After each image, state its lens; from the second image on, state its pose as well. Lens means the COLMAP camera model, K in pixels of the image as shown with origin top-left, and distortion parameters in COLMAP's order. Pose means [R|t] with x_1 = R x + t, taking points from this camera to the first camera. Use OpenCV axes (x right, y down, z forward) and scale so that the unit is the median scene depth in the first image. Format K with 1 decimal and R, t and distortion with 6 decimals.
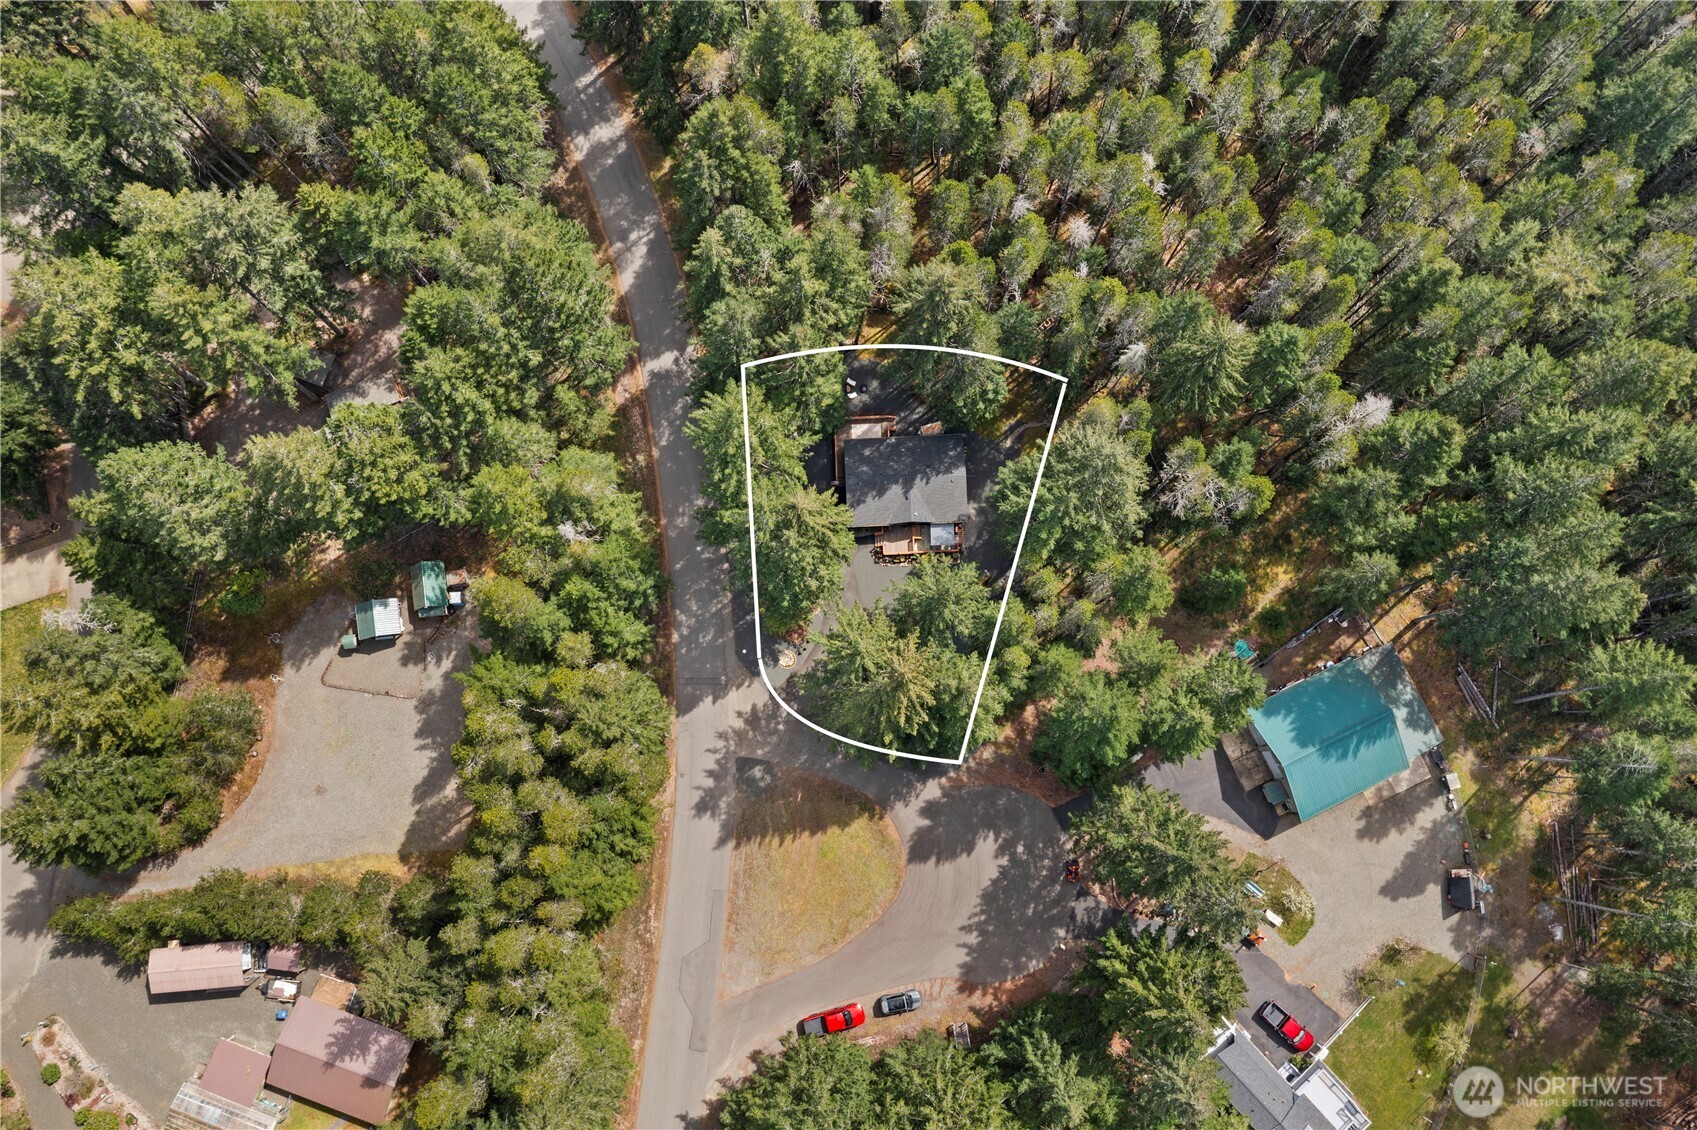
lens RADIAL K [[1332.8, 0, 851.0], [0, 1332.8, 579.3], [0, 0, 1]] dist [-0.034170, -0.003913]
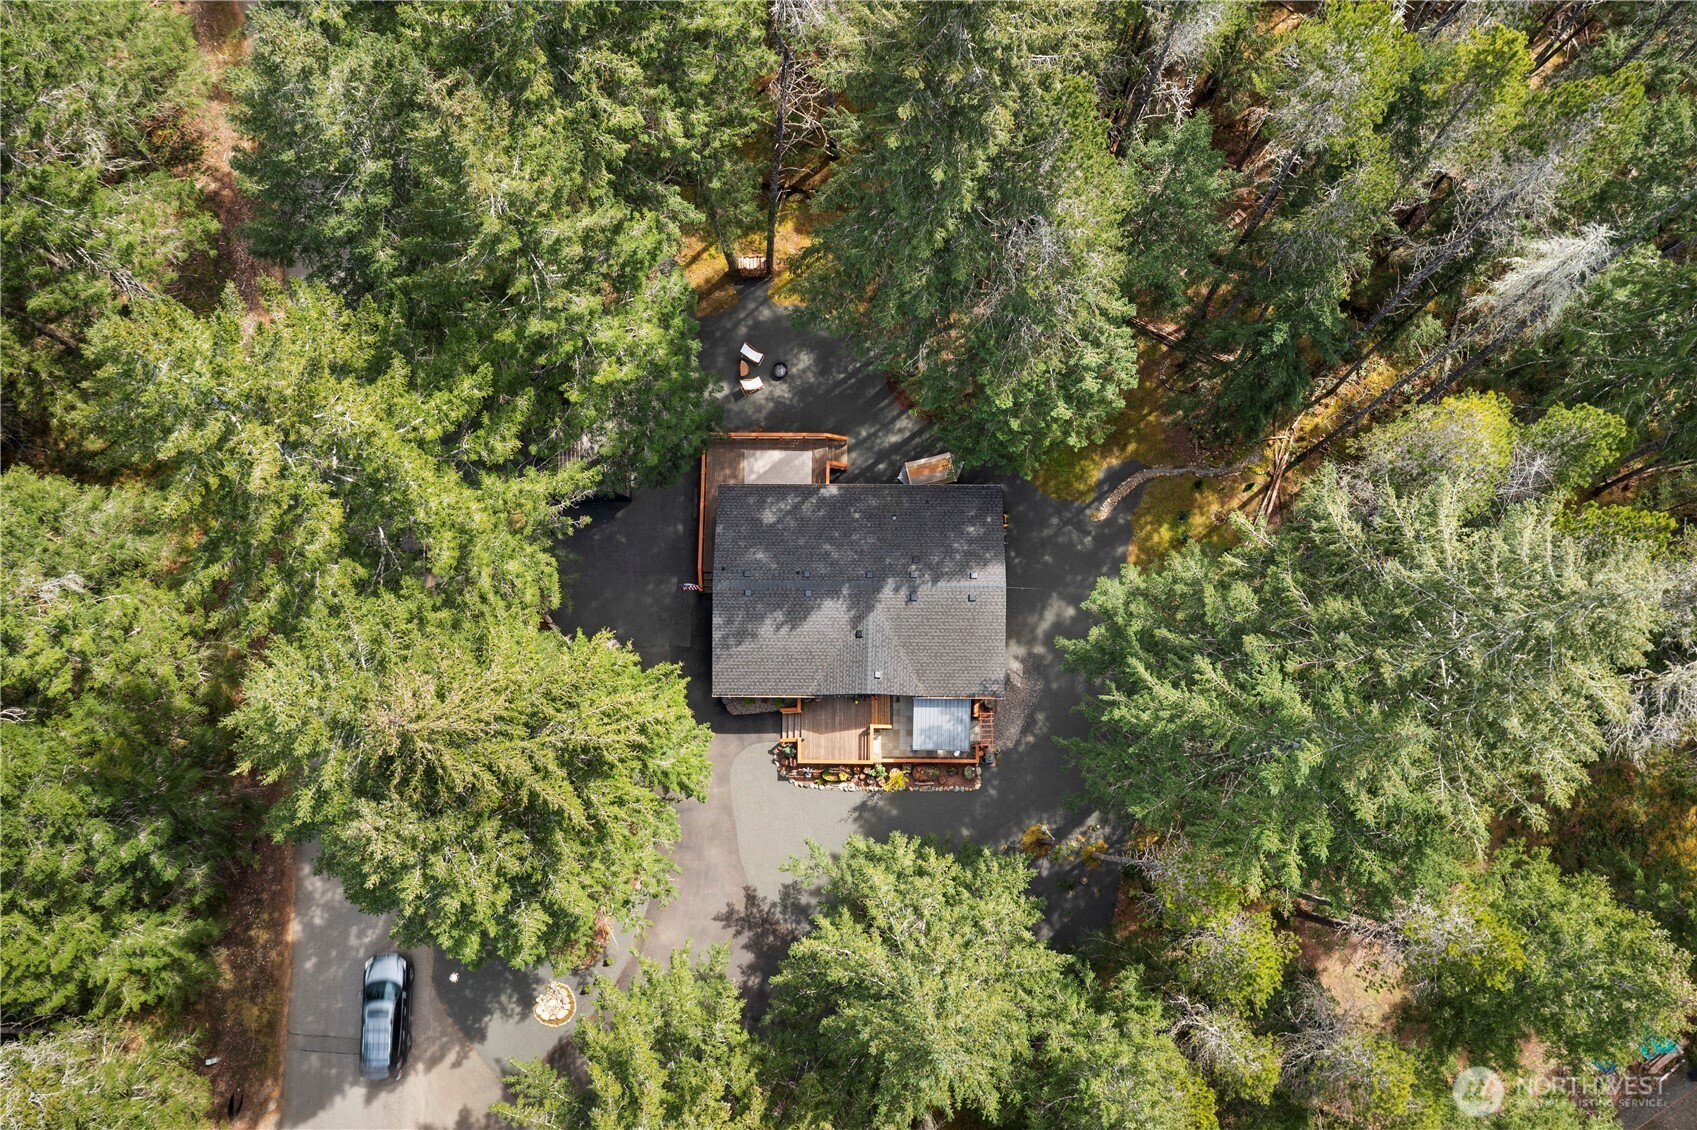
lens RADIAL K [[1332.8, 0, 841.6], [0, 1332.8, 550.8], [0, 0, 1]] dist [-0.034170, -0.003913]
pose [[0.998481, 0.051559, -0.019413, 0.042691], [-0.052493, 0.997311, -0.051136, -0.064093], [0.016724, 0.052078, 0.998503, 0.580652]]
